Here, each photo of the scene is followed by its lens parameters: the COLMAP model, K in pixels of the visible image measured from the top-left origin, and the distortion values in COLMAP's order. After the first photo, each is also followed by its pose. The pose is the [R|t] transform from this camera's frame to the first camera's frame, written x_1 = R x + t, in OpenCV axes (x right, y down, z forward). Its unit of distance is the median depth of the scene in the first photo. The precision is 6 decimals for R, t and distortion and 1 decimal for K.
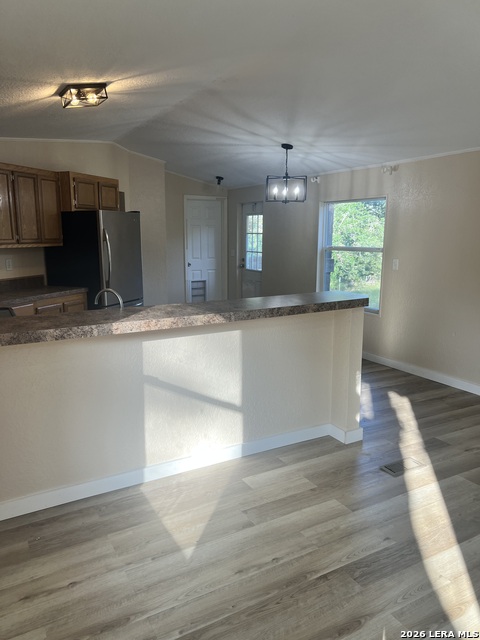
lens RADIAL K [[480.7, 0, 234.5], [0, 480.7, 320.8], [0, 0, 1]] dist [0.050954, -0.059274]
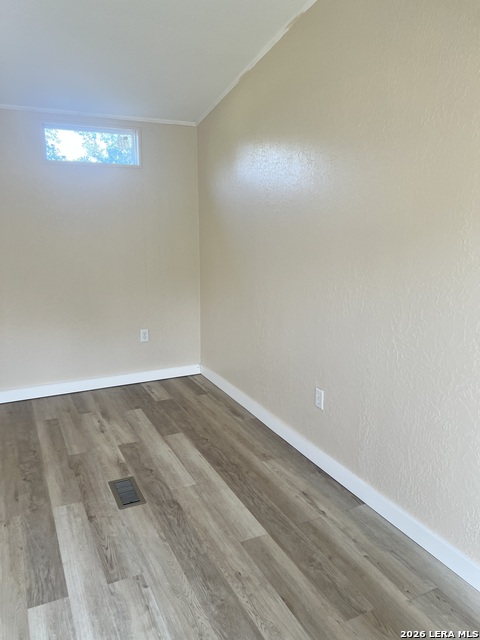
lens RADIAL K [[480.7, 0, 235.5], [0, 480.7, 334.4], [0, 0, 1]] dist [0.050954, -0.059274]
pose [[0.058047, -0.241255, 0.968724, -0.646632], [0.173327, 0.958059, 0.228213, -0.194835], [-0.983152, 0.154659, 0.097428, 1.011759]]
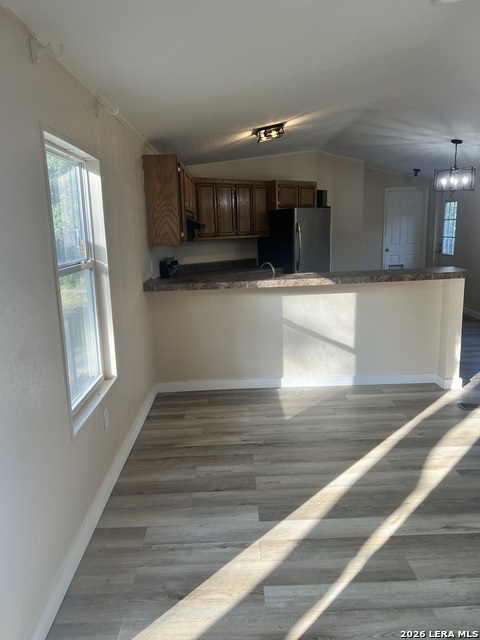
lens RADIAL K [[480.7, 0, 235.4], [0, 480.7, 327.6], [0, 0, 1]] dist [0.050954, -0.059274]
pose [[0.877190, 0.069856, -0.475035, 0.270495], [-0.053656, 0.997425, 0.047595, 0.050912], [0.477137, -0.016261, 0.878679, -0.285085]]
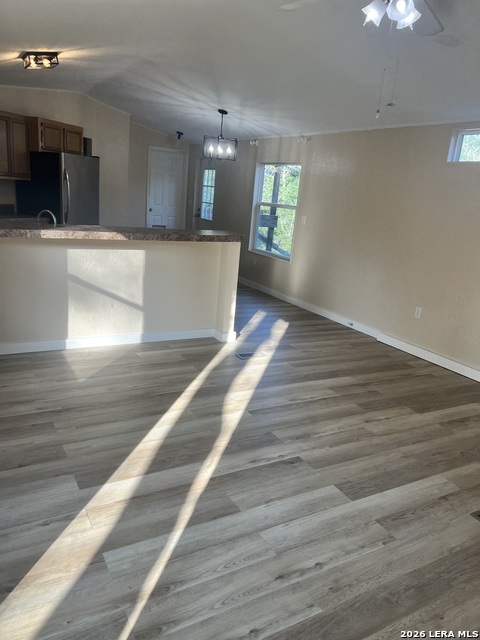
lens RADIAL K [[480.7, 0, 233.1], [0, 480.7, 327.9], [0, 0, 1]] dist [0.050954, -0.059274]
pose [[0.996633, 0.079252, 0.021016, 0.182859], [-0.080920, 0.992056, 0.096319, 0.061949], [-0.013215, -0.097695, 0.995129, -0.291369]]
